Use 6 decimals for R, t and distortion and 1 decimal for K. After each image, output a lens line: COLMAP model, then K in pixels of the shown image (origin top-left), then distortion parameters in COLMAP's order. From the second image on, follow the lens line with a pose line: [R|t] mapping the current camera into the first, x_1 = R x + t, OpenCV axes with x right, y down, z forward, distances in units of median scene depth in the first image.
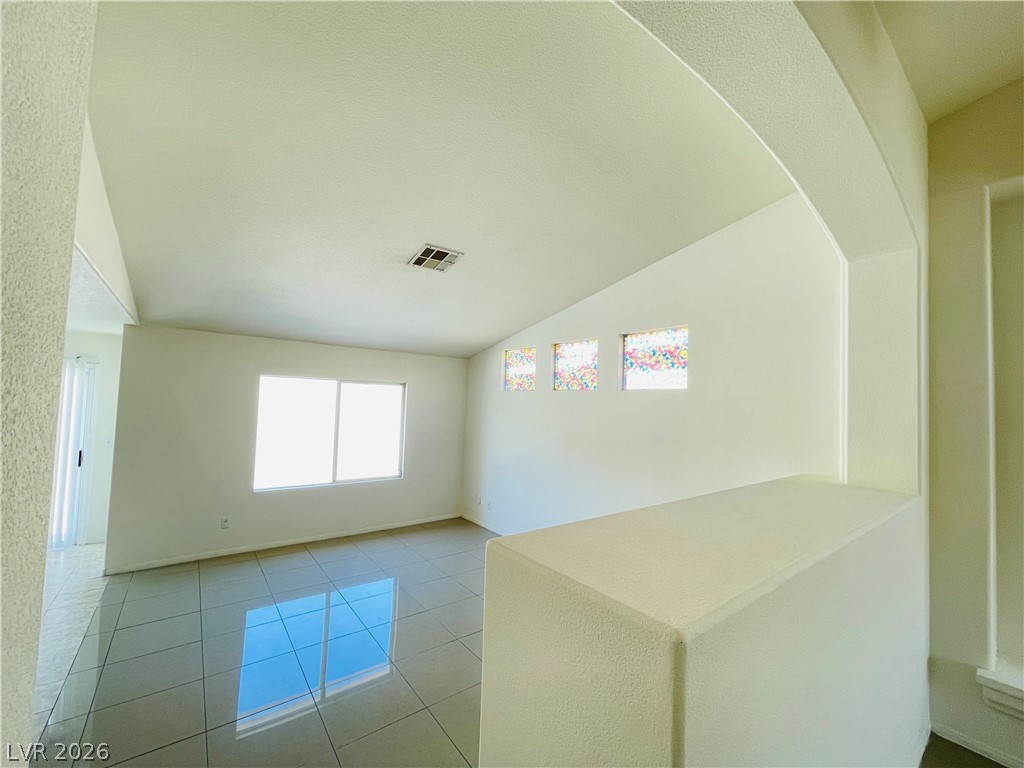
lens RADIAL K [[417.1, 0, 511.9], [0, 417.1, 387.2], [0, 0, 1]] dist [-0.000200, 0.000177]
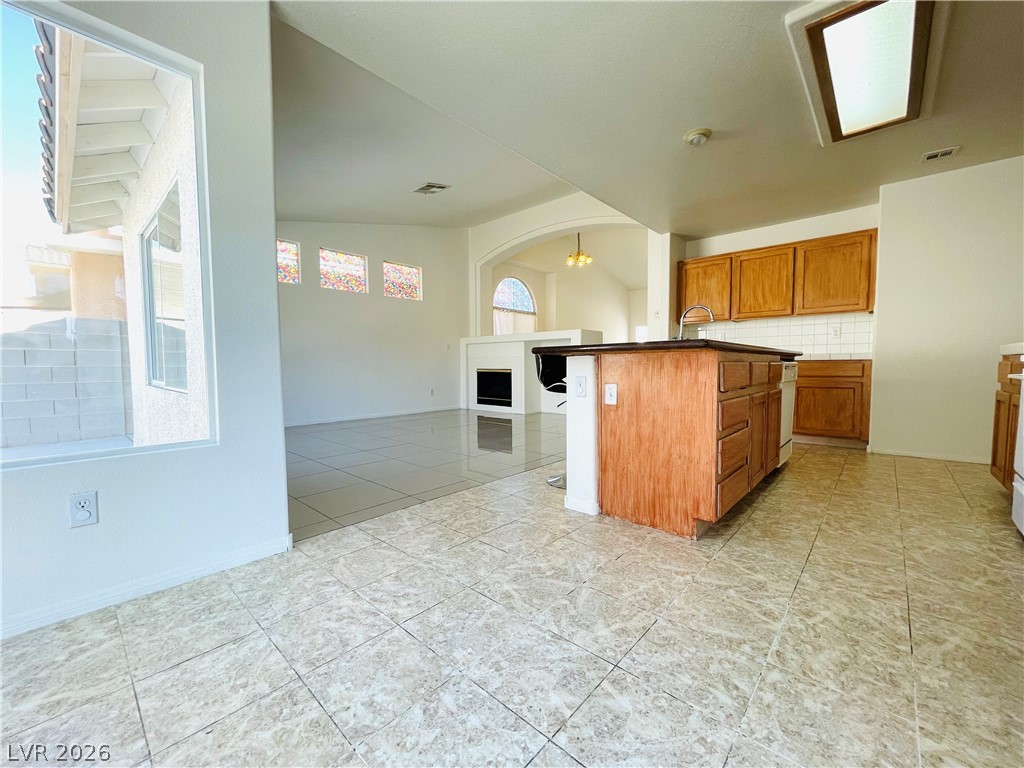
lens RADIAL K [[417.1, 0, 511.9], [0, 417.1, 387.2], [0, 0, 1]] dist [-0.000200, 0.000177]
pose [[-0.178421, -0.089466, 0.979878, -1.265351], [-0.040567, 0.995680, 0.083522, 0.179784], [-0.983118, -0.024849, -0.181280, 0.712820]]
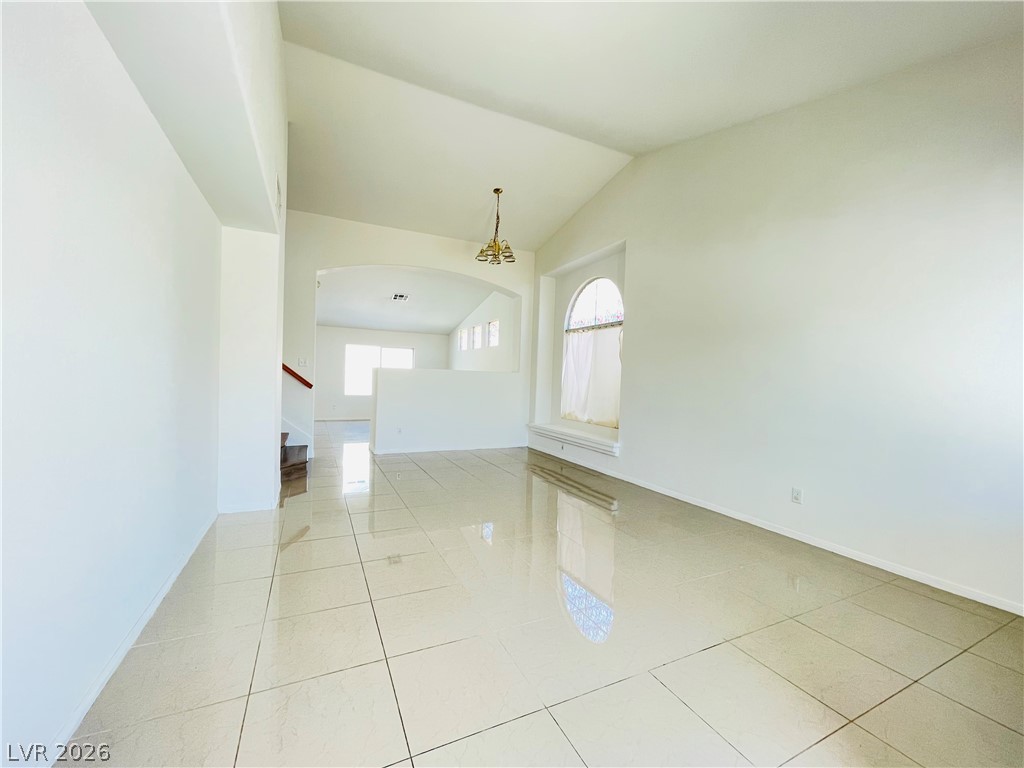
lens RADIAL K [[409.9, 0, 512.0], [0, 409.9, 384.0], [0, 0, 1]] dist [0.000258, 0.000035]
pose [[0.980072, -0.005248, -0.198572, 0.736913], [0.013960, 0.998999, 0.042500, 0.105718], [0.198150, -0.044426, 0.979164, -1.036343]]
